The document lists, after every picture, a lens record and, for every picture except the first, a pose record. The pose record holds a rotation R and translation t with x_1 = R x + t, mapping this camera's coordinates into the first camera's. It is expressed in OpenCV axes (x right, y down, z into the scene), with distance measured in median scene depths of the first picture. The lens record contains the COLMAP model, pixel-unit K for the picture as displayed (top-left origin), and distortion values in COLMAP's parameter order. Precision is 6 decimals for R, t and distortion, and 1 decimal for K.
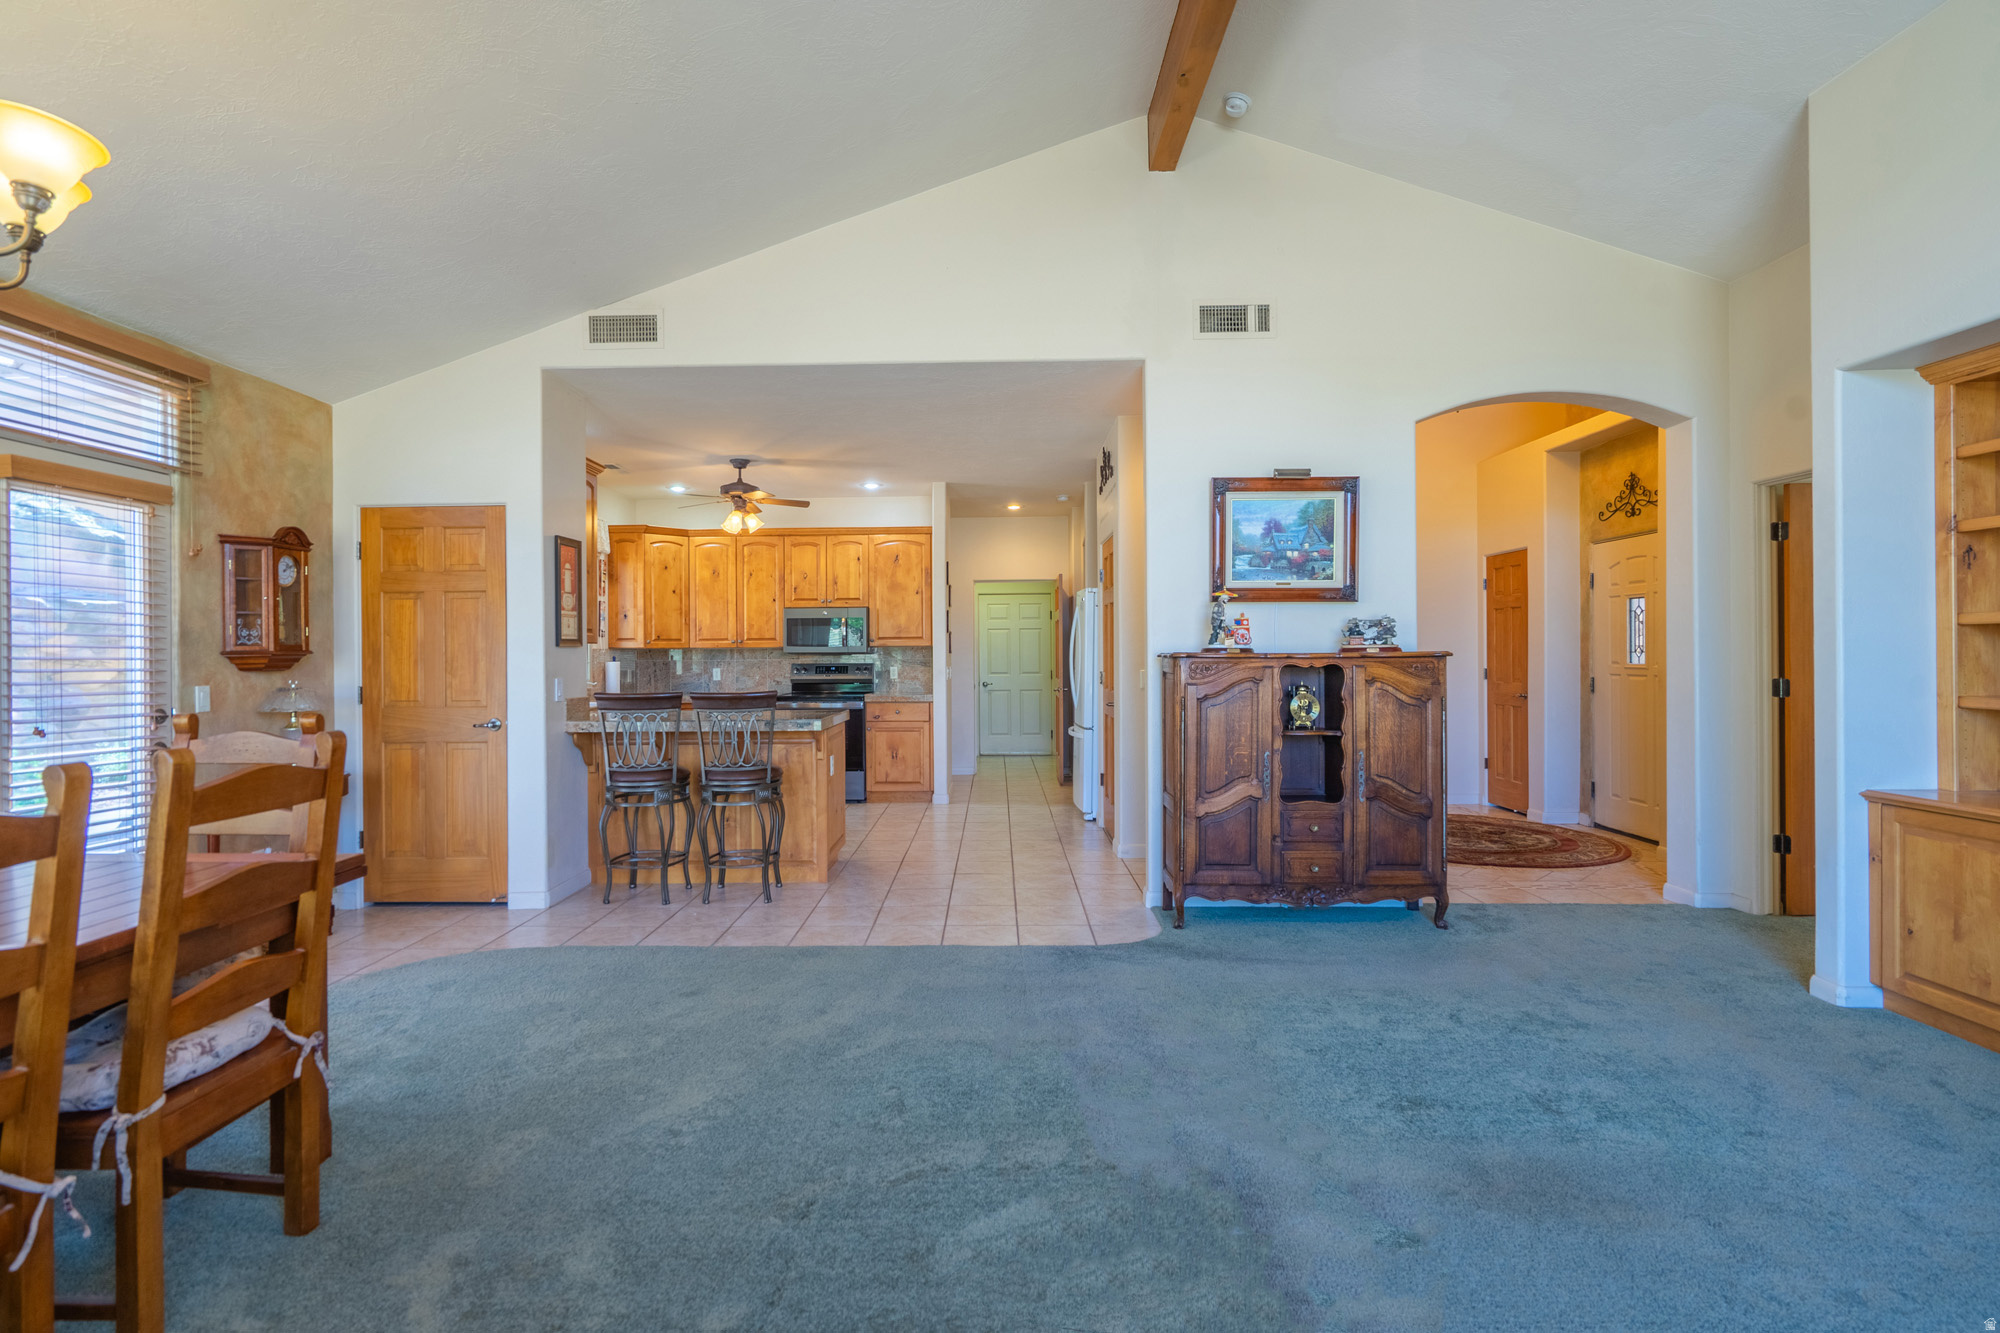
lens RADIAL K [[929.1, 0, 987.9], [0, 929.1, 654.8], [0, 0, 1]] dist [0.001625, 0.001567]
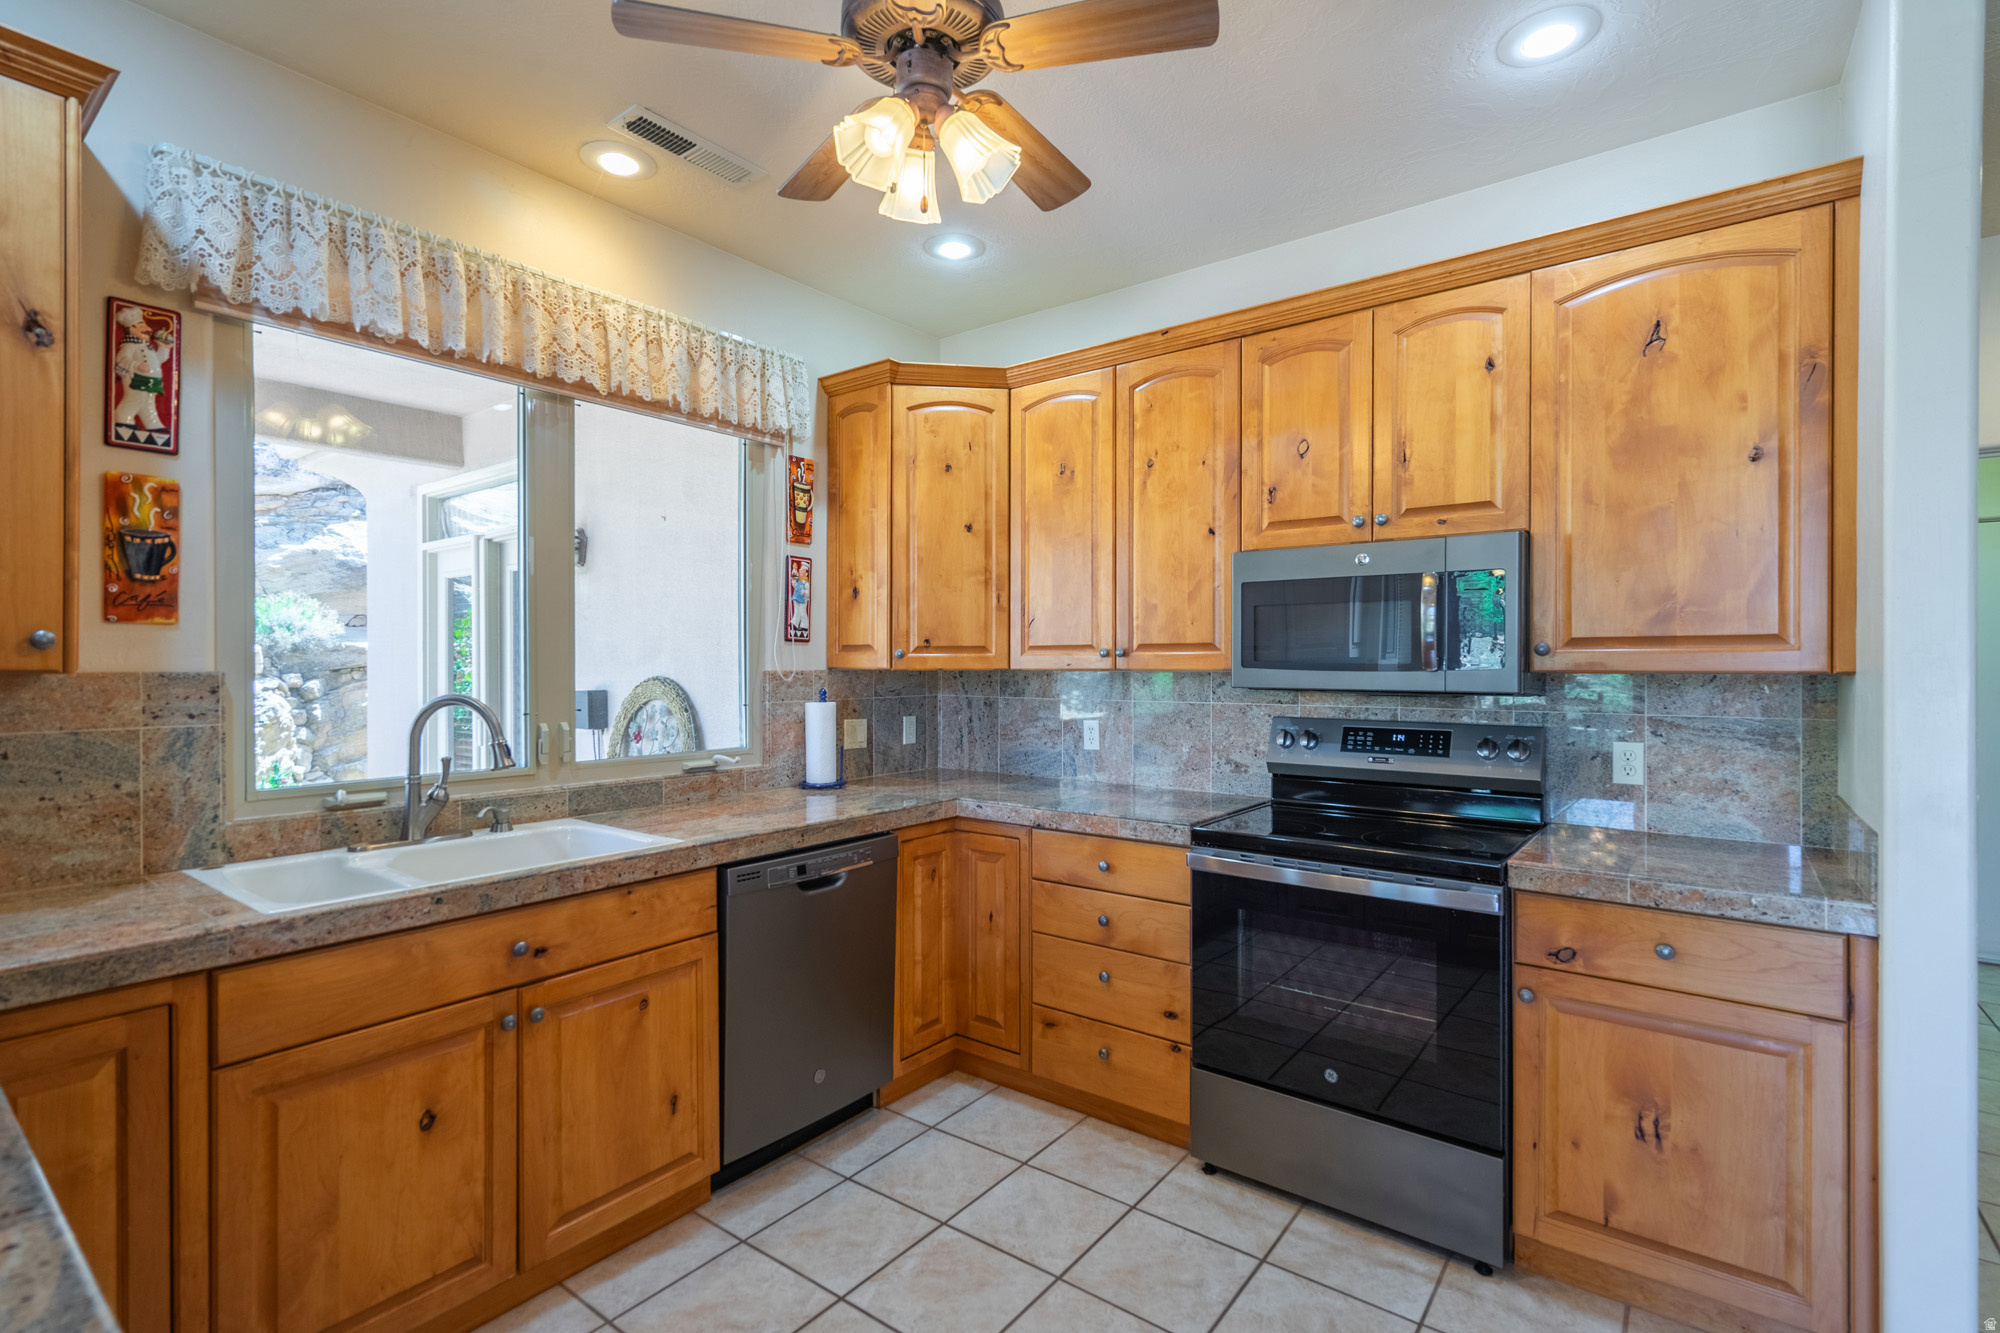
lens RADIAL K [[929.1, 0, 988.8], [0, 929.1, 663.2], [0, 0, 1]] dist [0.001625, 0.001567]
pose [[0.794683, 0.007229, -0.606982, -0.091039], [-0.006268, 0.999973, 0.003703, -0.011811], [0.606992, 0.000862, 0.794707, 0.706054]]
